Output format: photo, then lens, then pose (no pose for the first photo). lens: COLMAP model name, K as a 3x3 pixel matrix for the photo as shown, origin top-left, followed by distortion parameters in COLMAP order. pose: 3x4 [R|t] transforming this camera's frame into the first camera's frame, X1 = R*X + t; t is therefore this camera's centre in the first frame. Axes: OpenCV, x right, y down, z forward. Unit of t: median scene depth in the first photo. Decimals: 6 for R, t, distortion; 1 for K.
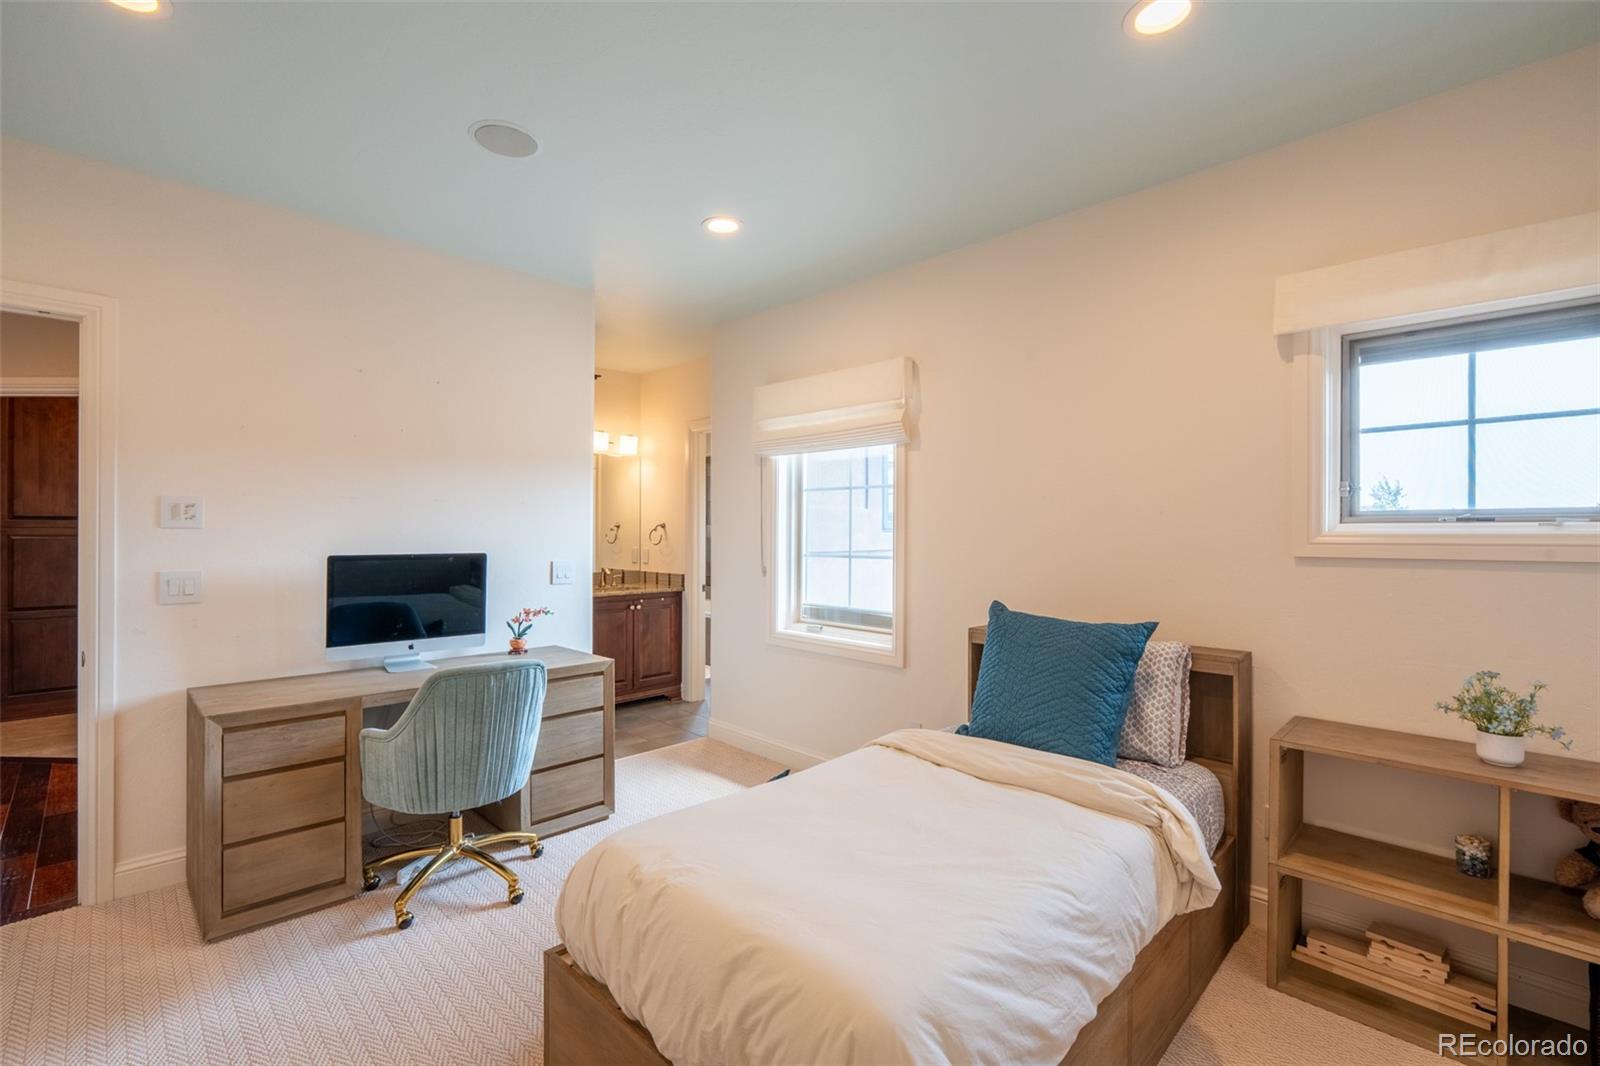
lens RADIAL K [[709.7, 0, 792.6], [0, 709.7, 535.6], [0, 0, 1]] dist [0.000592, 0.000602]
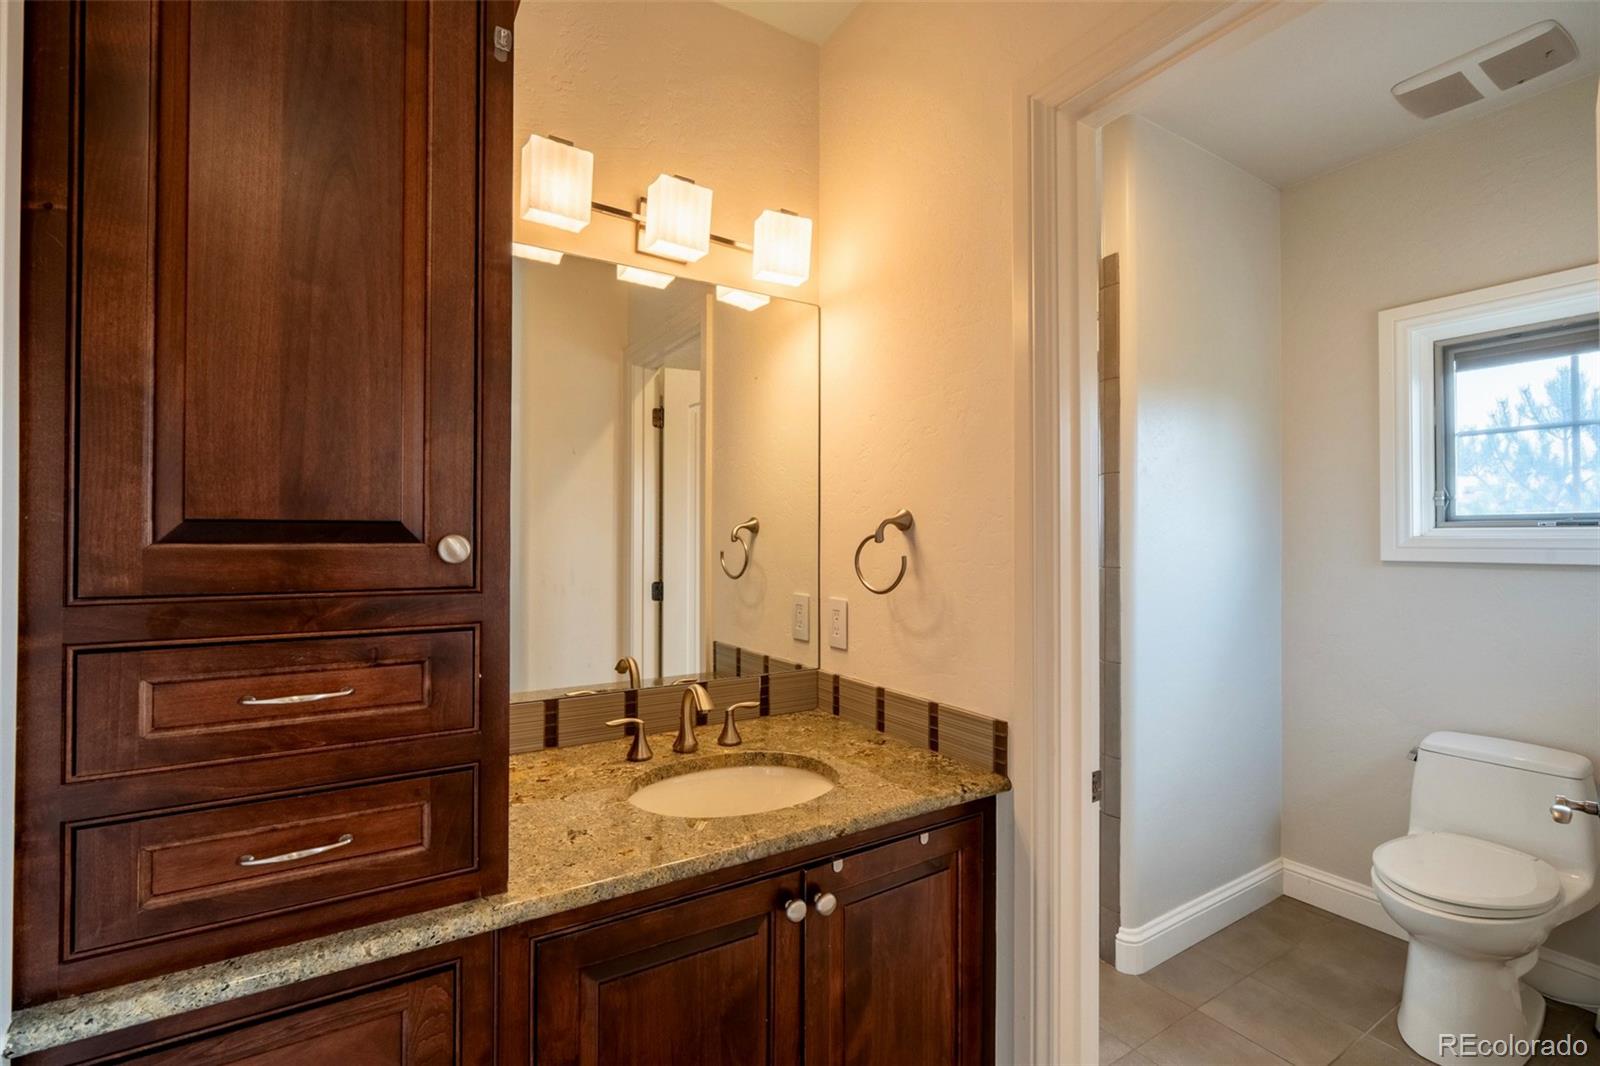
lens RADIAL K [[709.7, 0, 801.0], [0, 709.7, 534.4], [0, 0, 1]] dist [0.000592, 0.000602]
pose [[0.977574, -0.004285, -0.210550, -0.164931], [0.001644, 0.999918, -0.012719, -0.006247], [0.210587, 0.012088, 0.977500, 0.729067]]
